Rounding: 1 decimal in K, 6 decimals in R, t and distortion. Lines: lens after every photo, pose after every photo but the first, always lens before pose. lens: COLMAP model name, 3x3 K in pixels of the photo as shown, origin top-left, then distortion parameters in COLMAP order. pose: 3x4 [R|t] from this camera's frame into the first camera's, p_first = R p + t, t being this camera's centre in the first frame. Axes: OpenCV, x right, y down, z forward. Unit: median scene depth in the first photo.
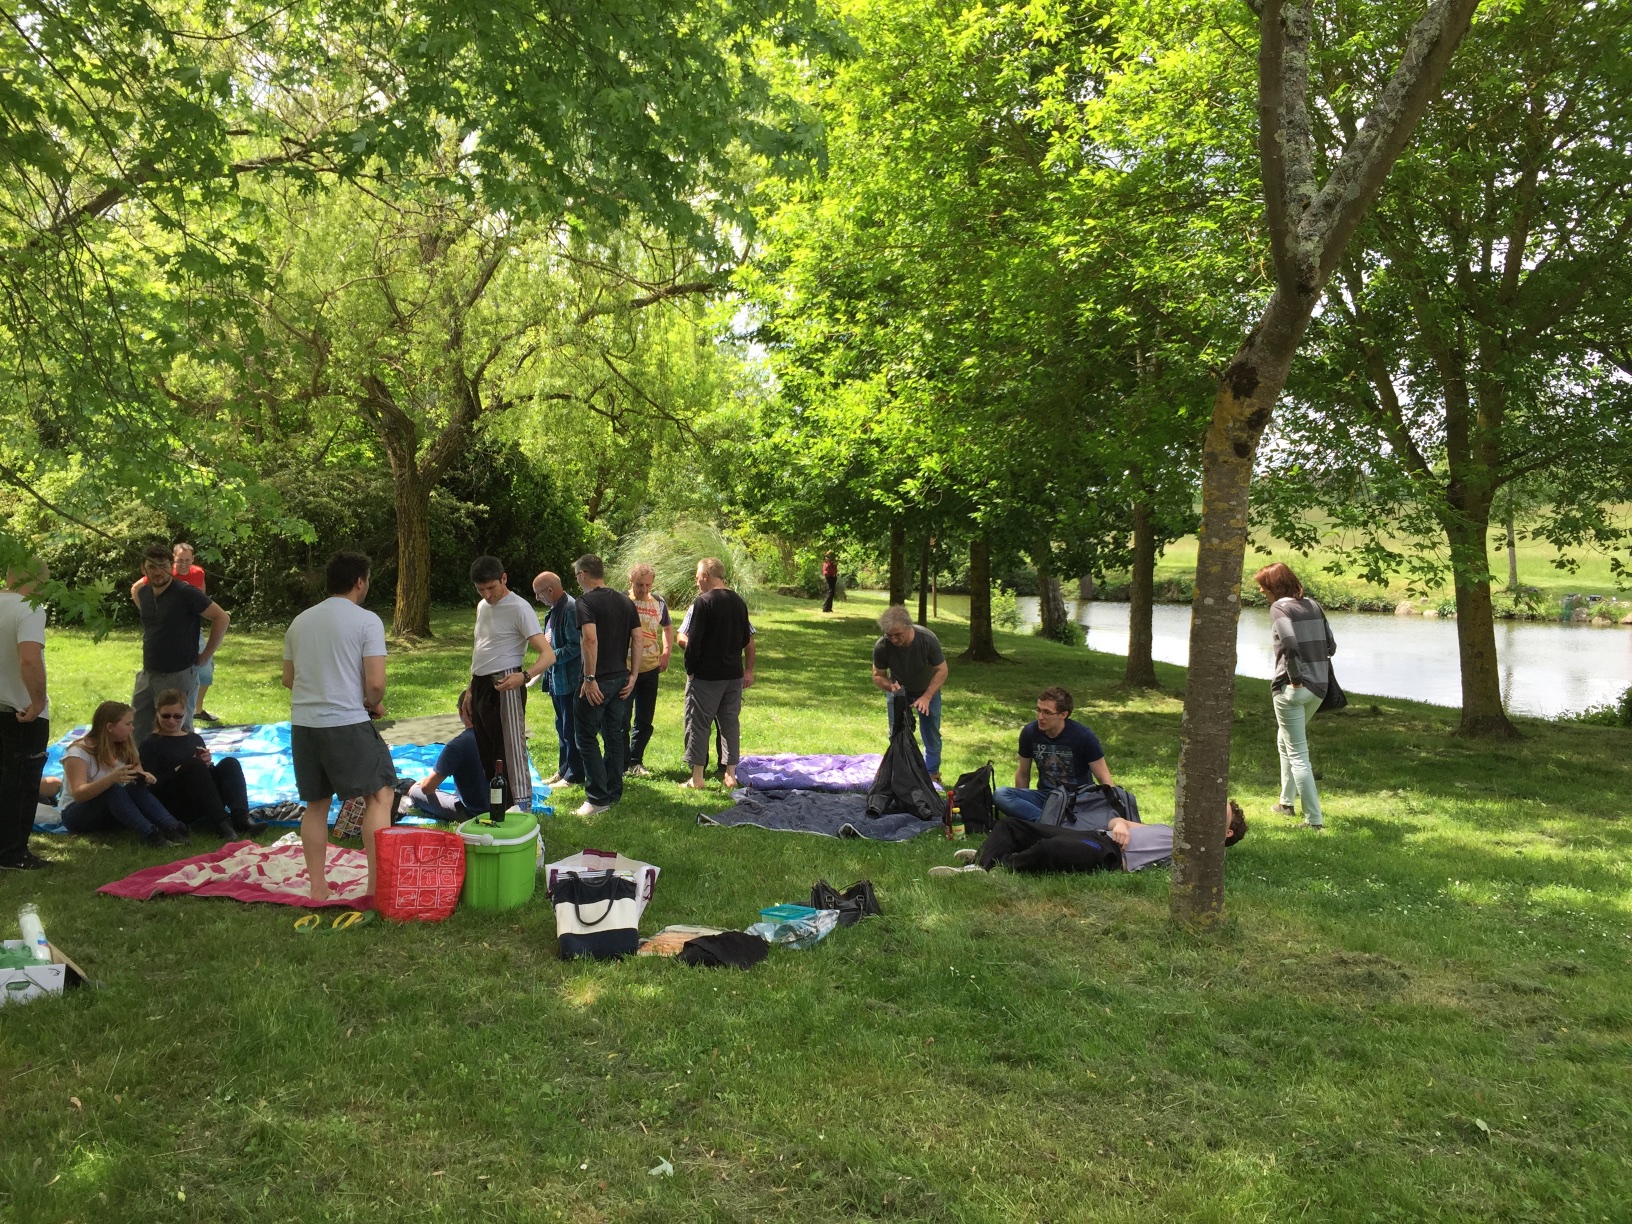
lens RADIAL K [[1396.5, 0, 809.1], [0, 1396.5, 610.6], [0, 0, 1]] dist [0.093113, -0.134949]
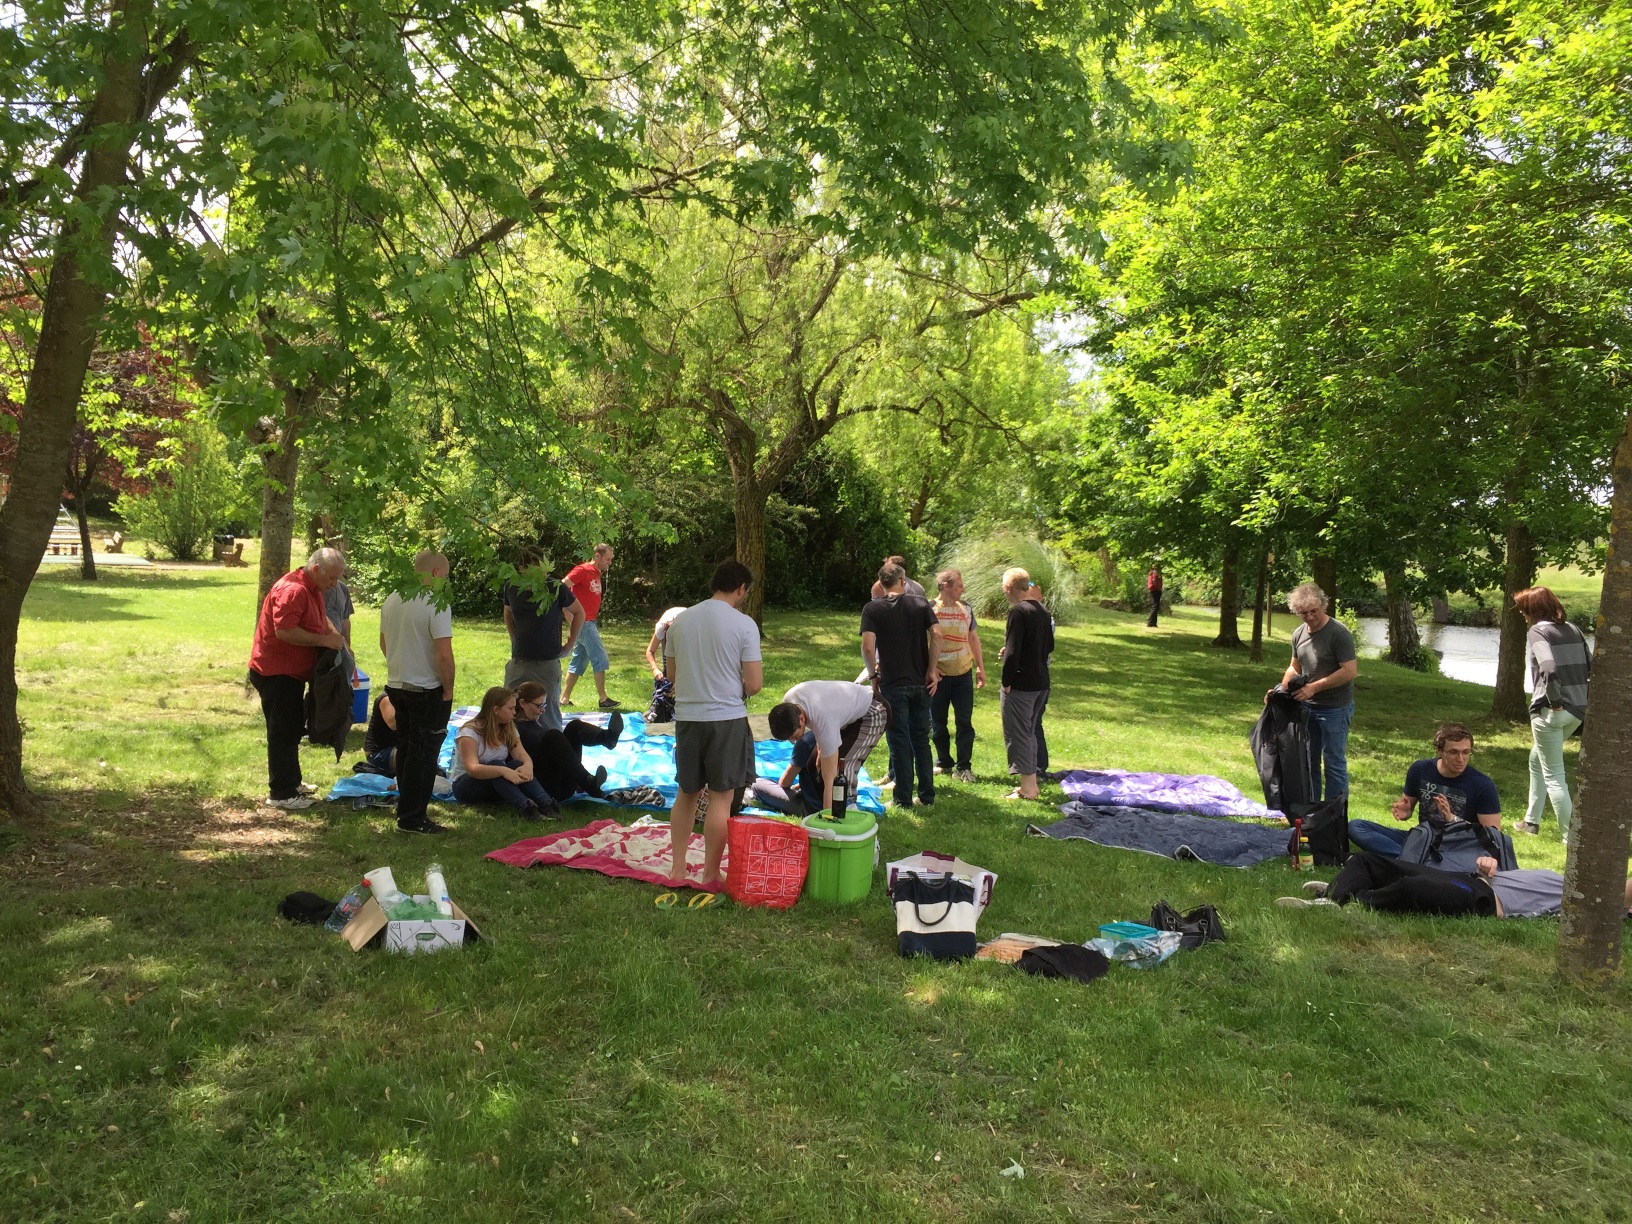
lens RADIAL K [[1392.7, 0, 811.6], [0, 1392.7, 609.5], [0, 0, 1]] dist [0.098036, -0.128257]
pose [[0.974983, 0.031809, -0.219990, -0.015987], [-0.033350, 0.999438, -0.003296, 0.000075], [0.219762, 0.010551, 0.975496, -0.011806]]
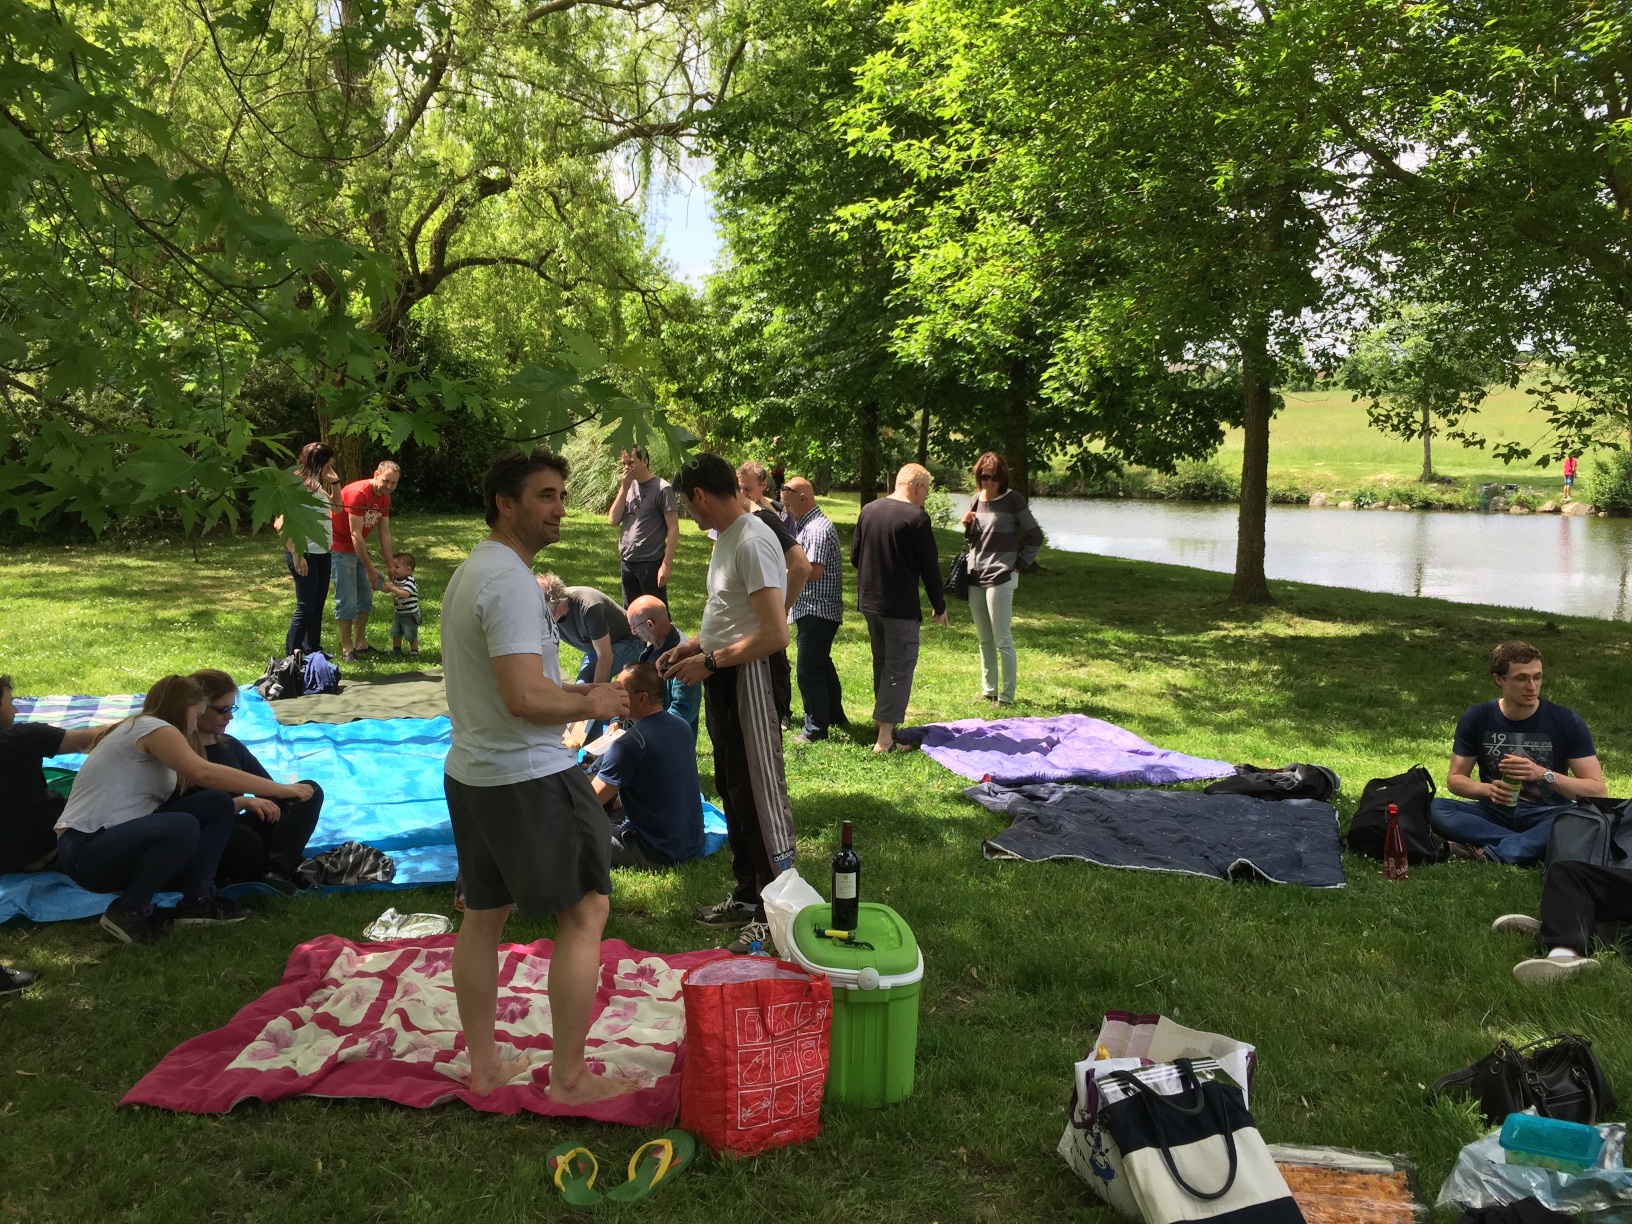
lens RADIAL K [[1396.5, 0, 809.1], [0, 1396.5, 610.6], [0, 0, 1]] dist [0.093113, -0.134949]
pose [[0.994152, -0.020964, 0.105932, -0.248903], [0.013057, 0.997114, 0.074788, -0.017121], [-0.107194, -0.072968, 0.991557, 0.381236]]
